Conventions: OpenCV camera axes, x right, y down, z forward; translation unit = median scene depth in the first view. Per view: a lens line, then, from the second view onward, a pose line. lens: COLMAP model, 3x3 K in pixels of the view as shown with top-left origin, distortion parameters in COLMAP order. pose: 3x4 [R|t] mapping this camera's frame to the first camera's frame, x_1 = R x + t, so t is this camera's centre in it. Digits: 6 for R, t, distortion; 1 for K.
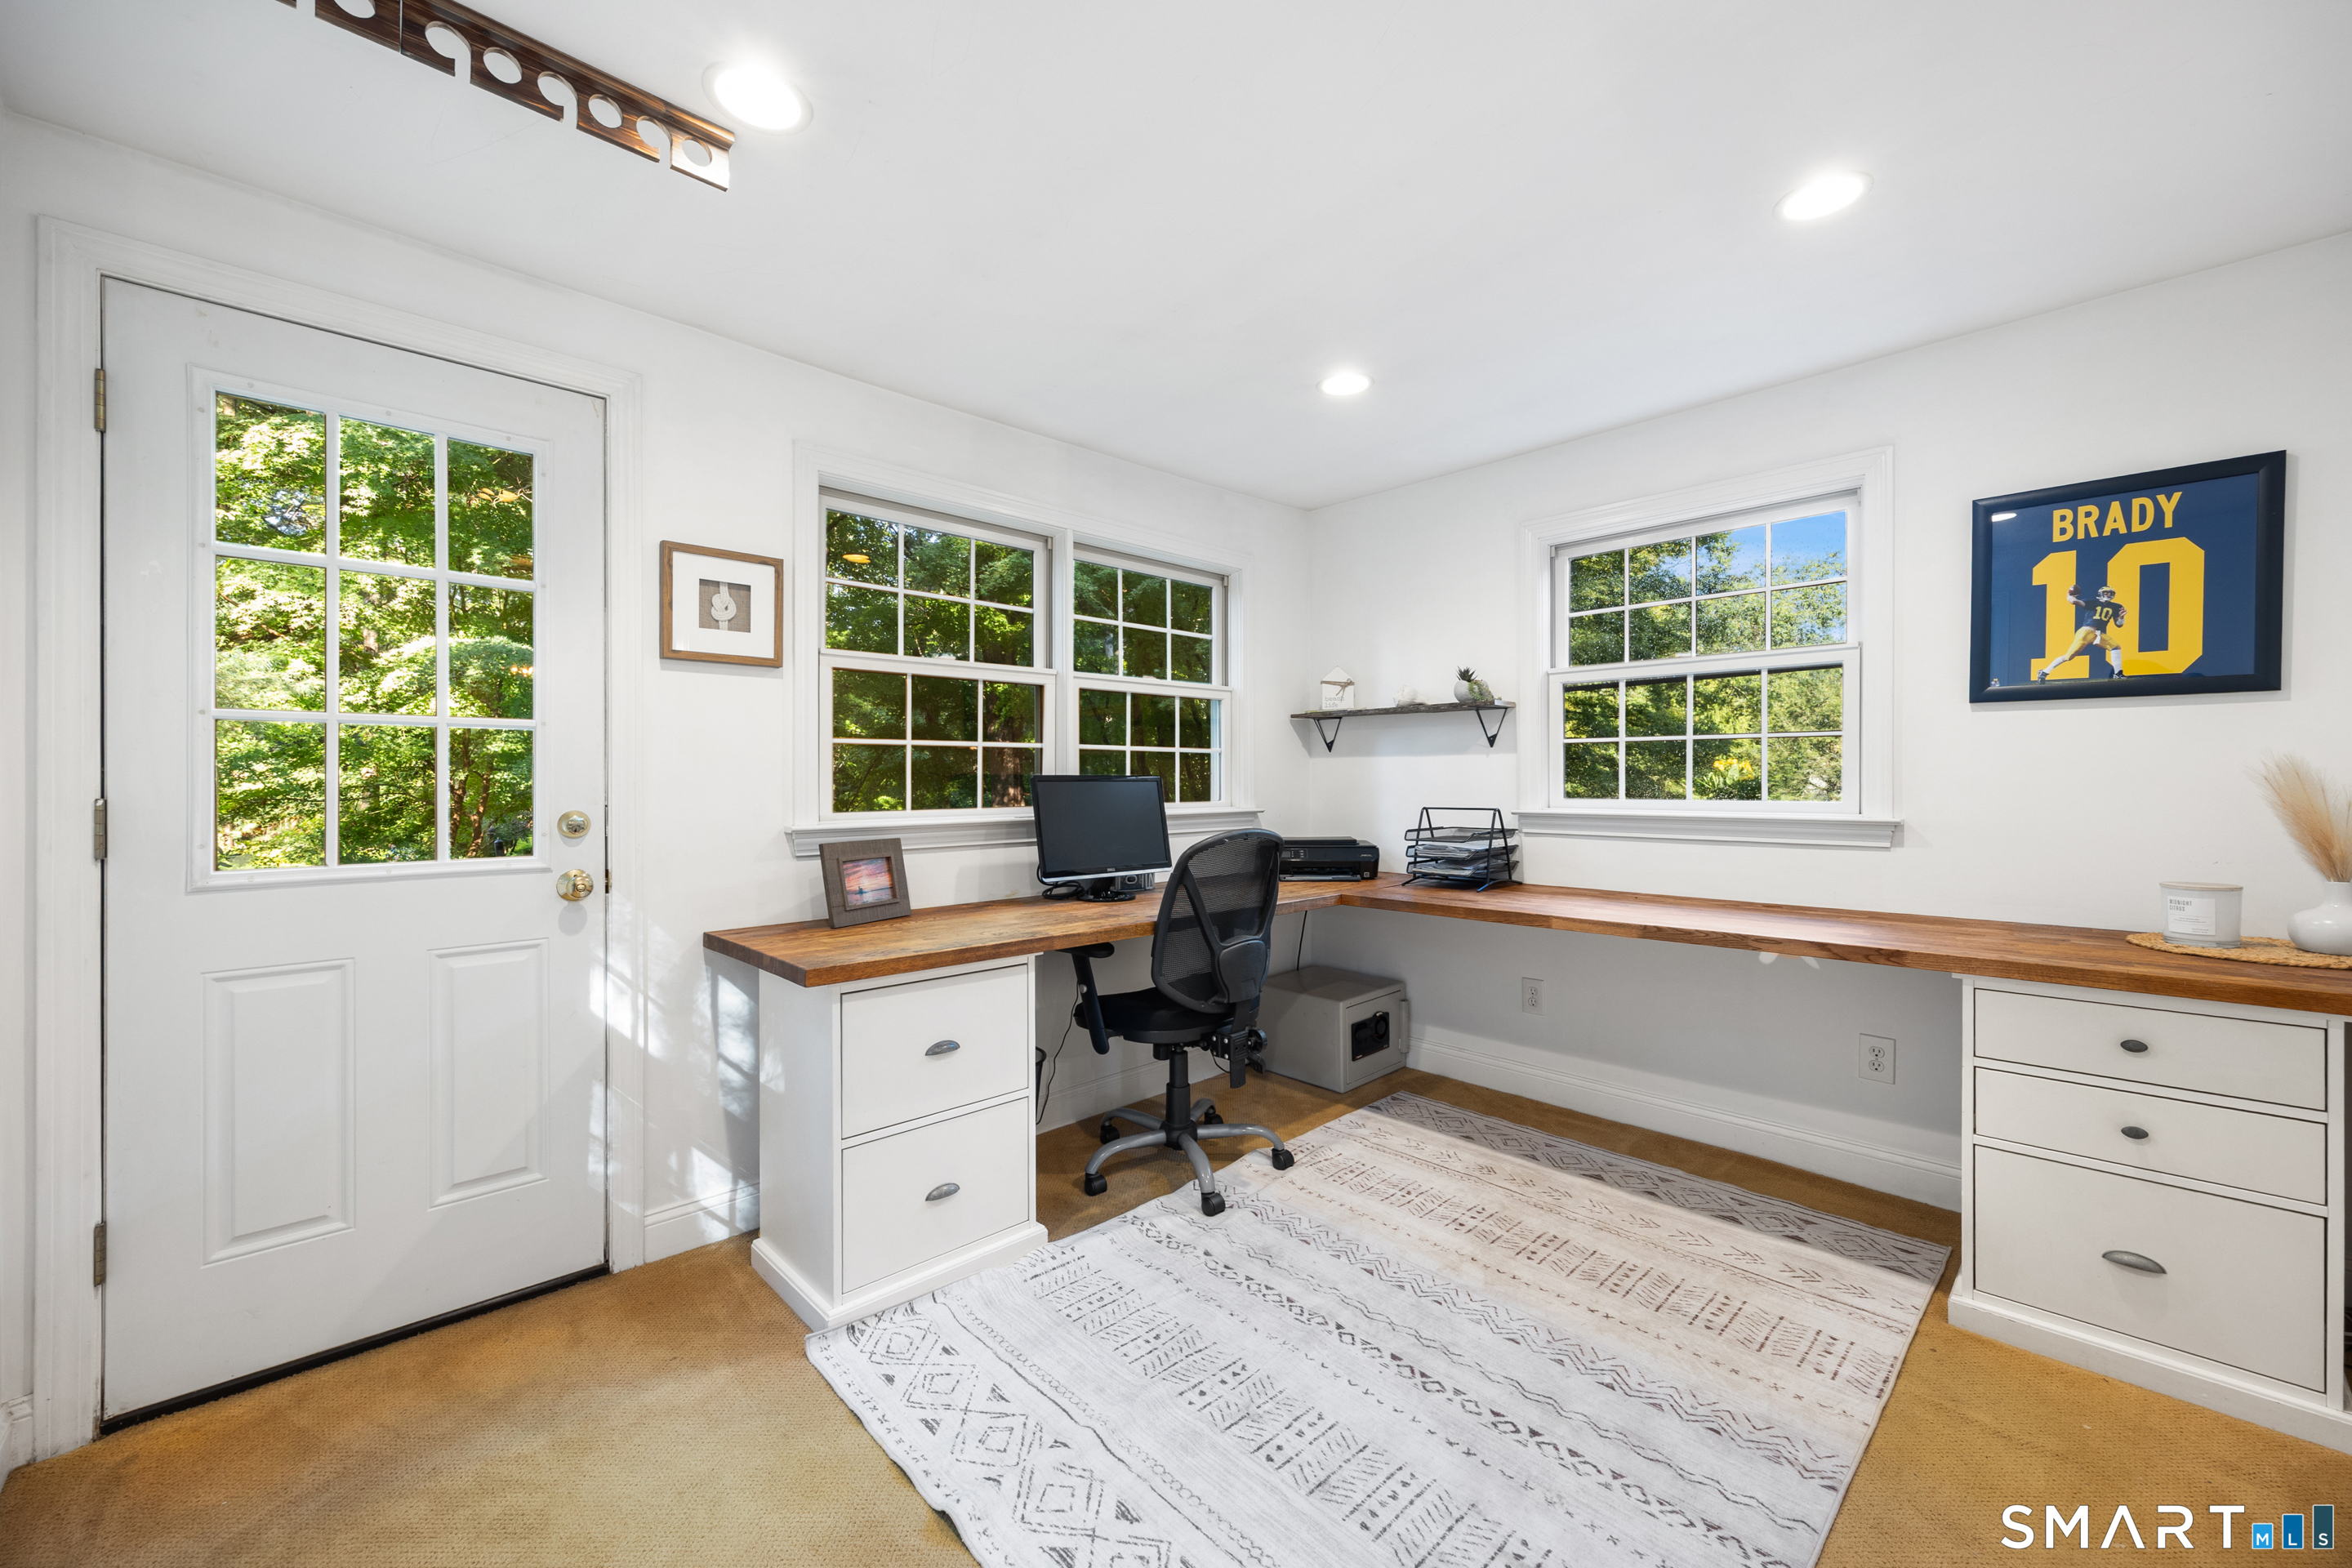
lens RADIAL K [[911.2, 0, 1174.2], [0, 911.2, 780.3], [0, 0, 1]] dist [-0.013273, 0.003059]
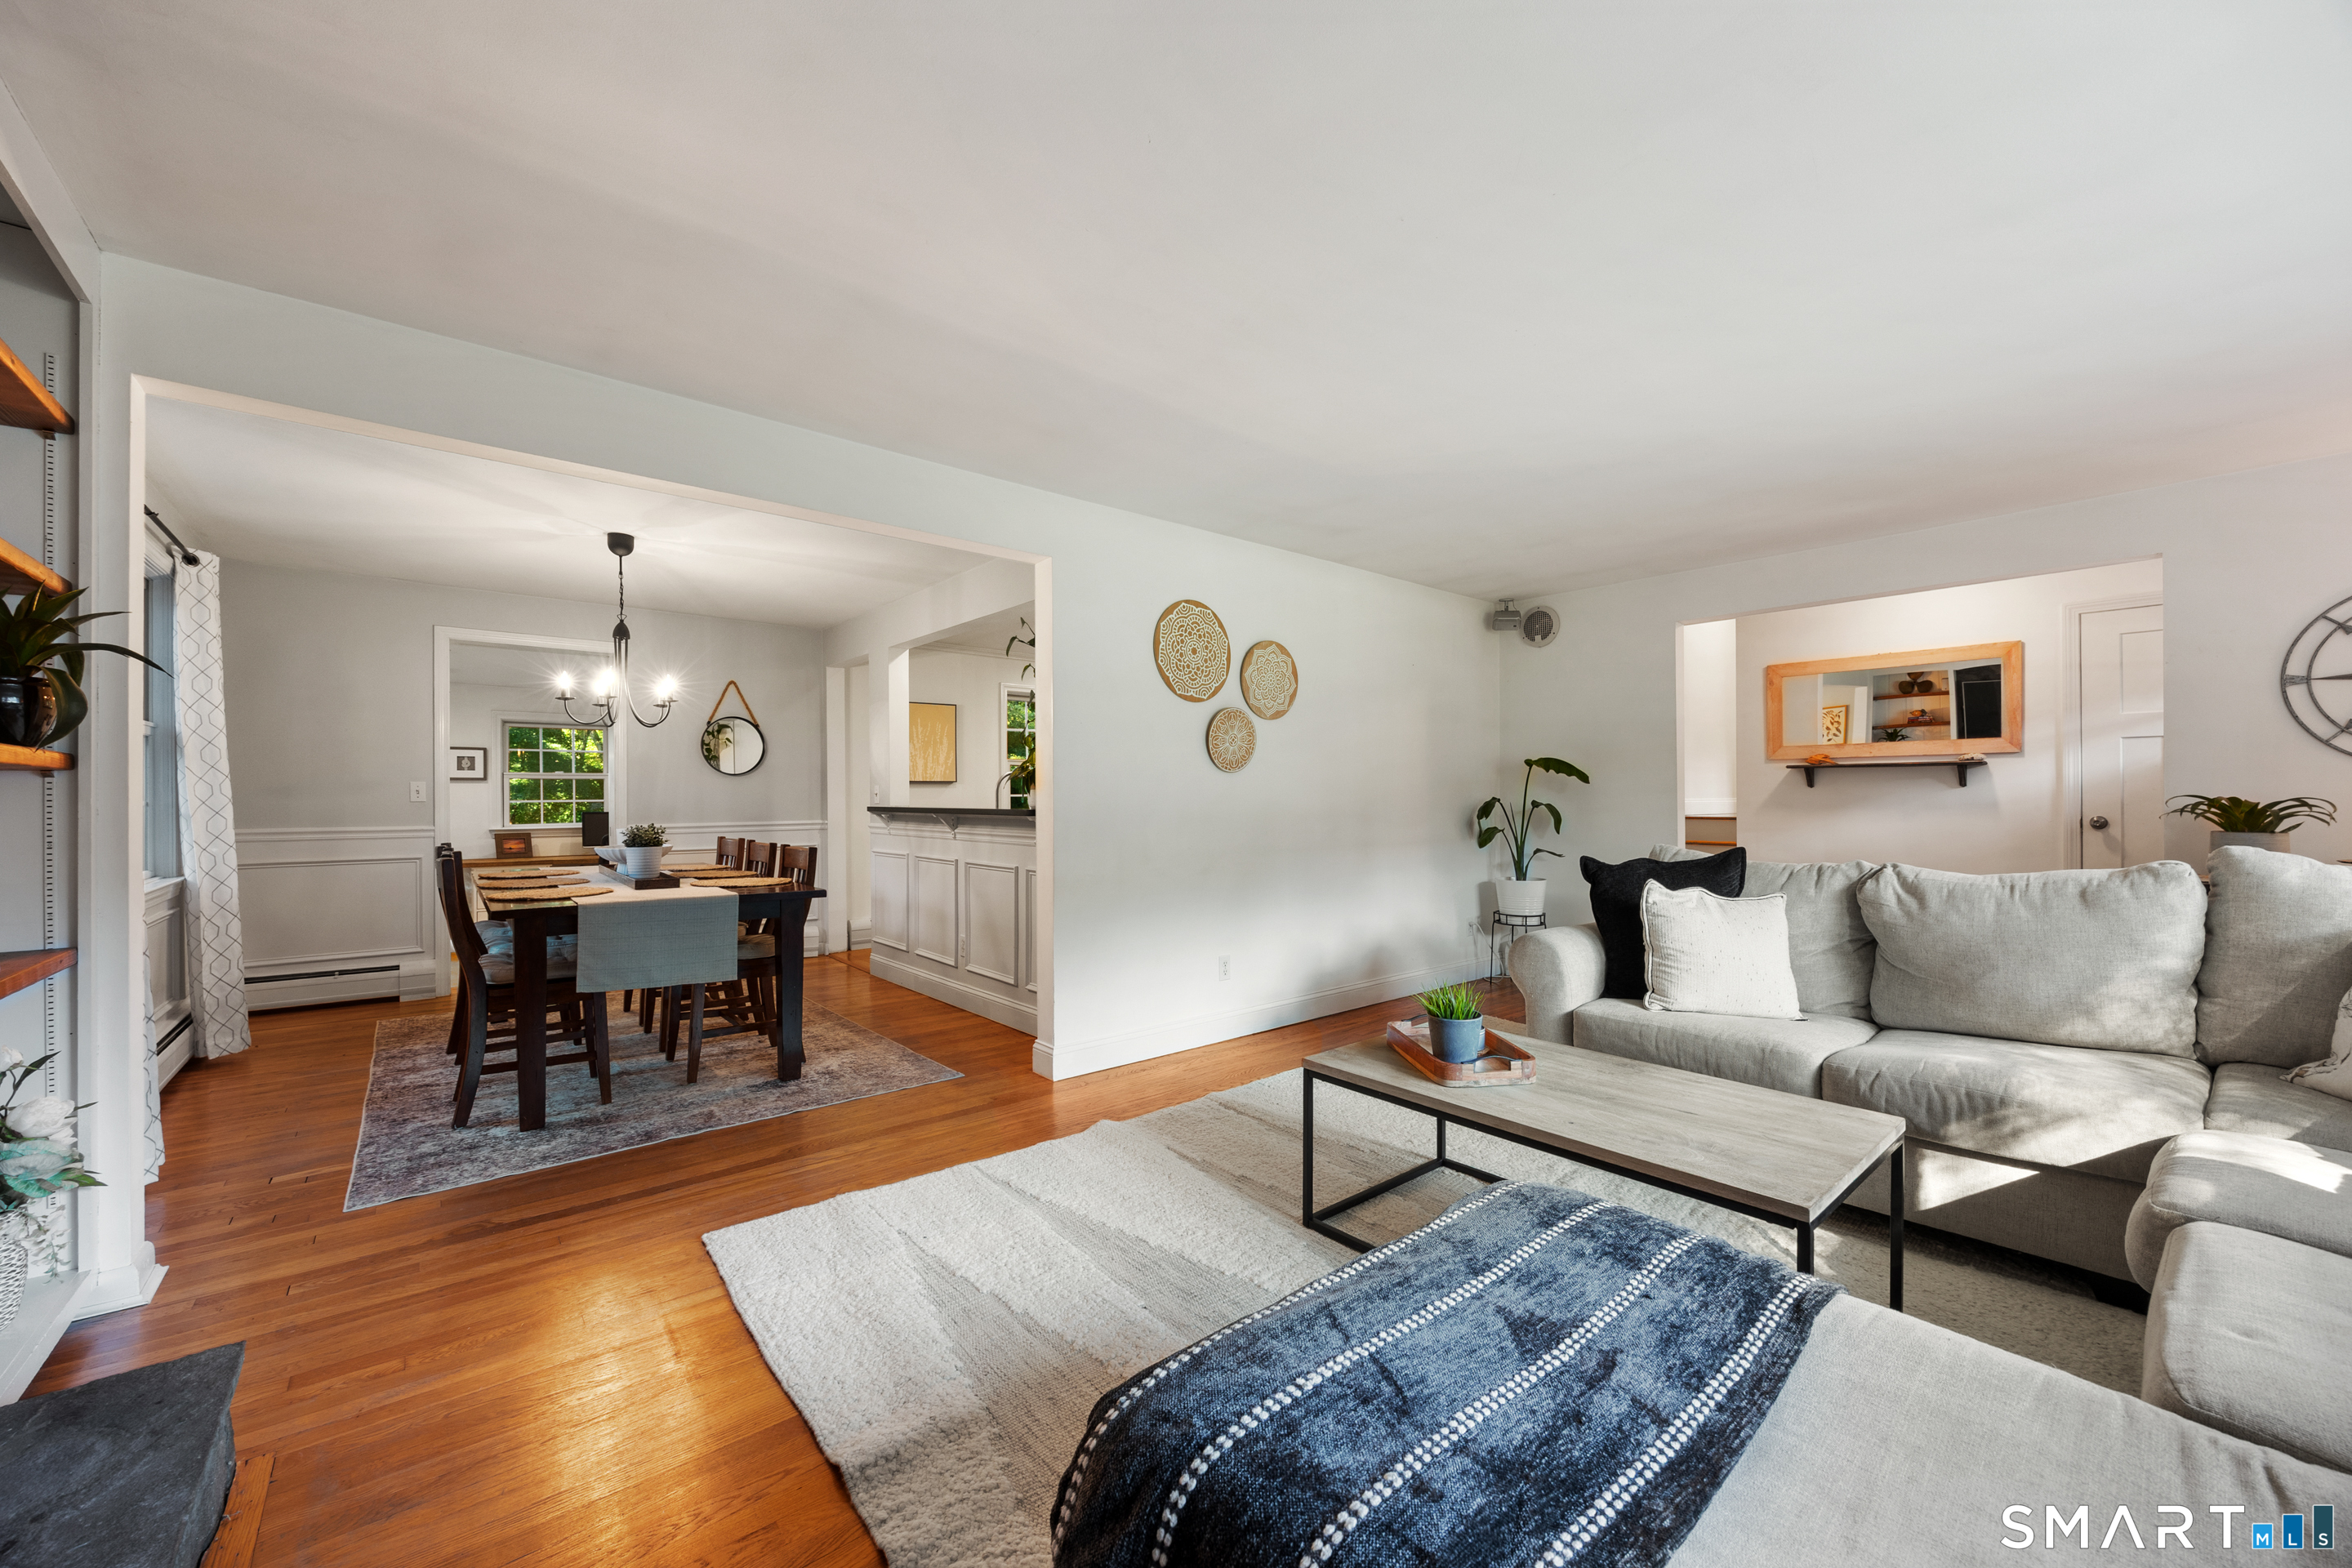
lens RADIAL K [[911.2, 0, 1189.7], [0, 911.2, 789.4], [0, 0, 1]] dist [-0.013273, 0.003059]
pose [[0.998593, -0.002801, -0.052958, 2.308385], [0.002132, 0.999917, -0.012699, -0.044608], [0.052989, 0.012569, 0.998516, -2.162311]]
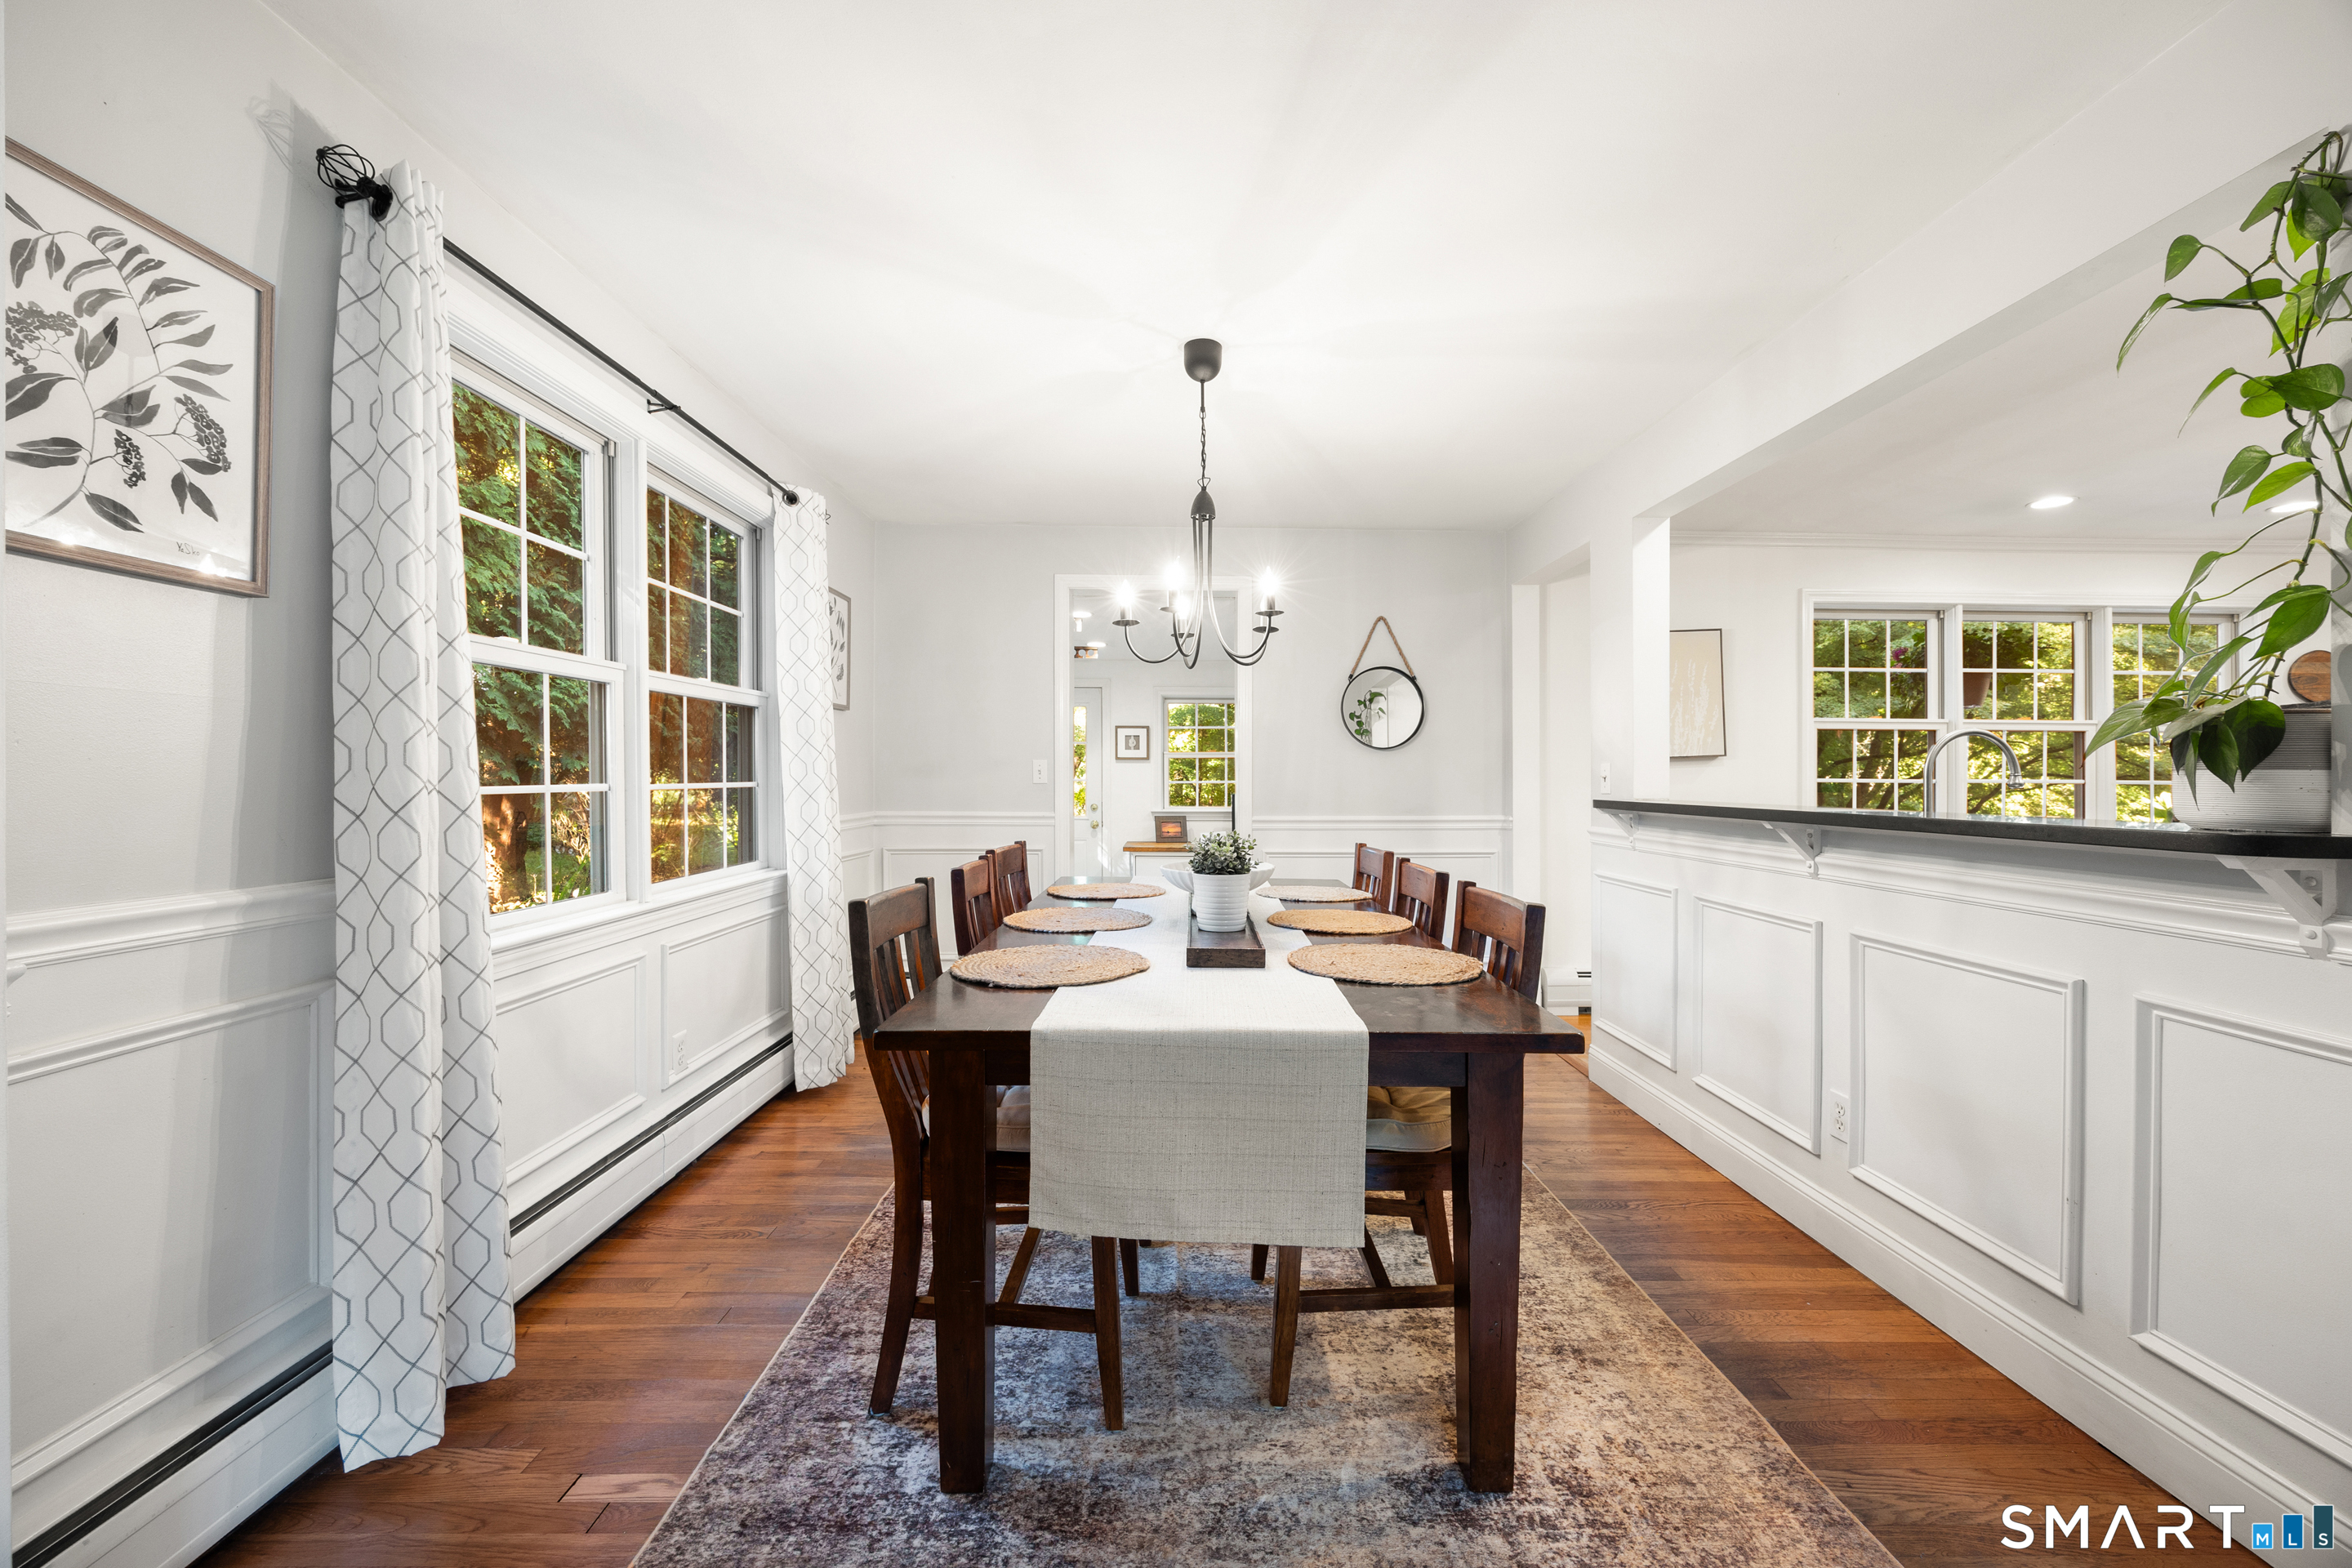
lens RADIAL K [[911.2, 0, 1183.2], [0, 911.2, 771.1], [0, 0, 1]] dist [-0.013273, 0.003059]
pose [[0.735080, -0.000764, -0.677980, 1.816608], [-0.008149, 0.999917, -0.009961, -0.055502], [0.677932, 0.012847, 0.735013, -1.257963]]
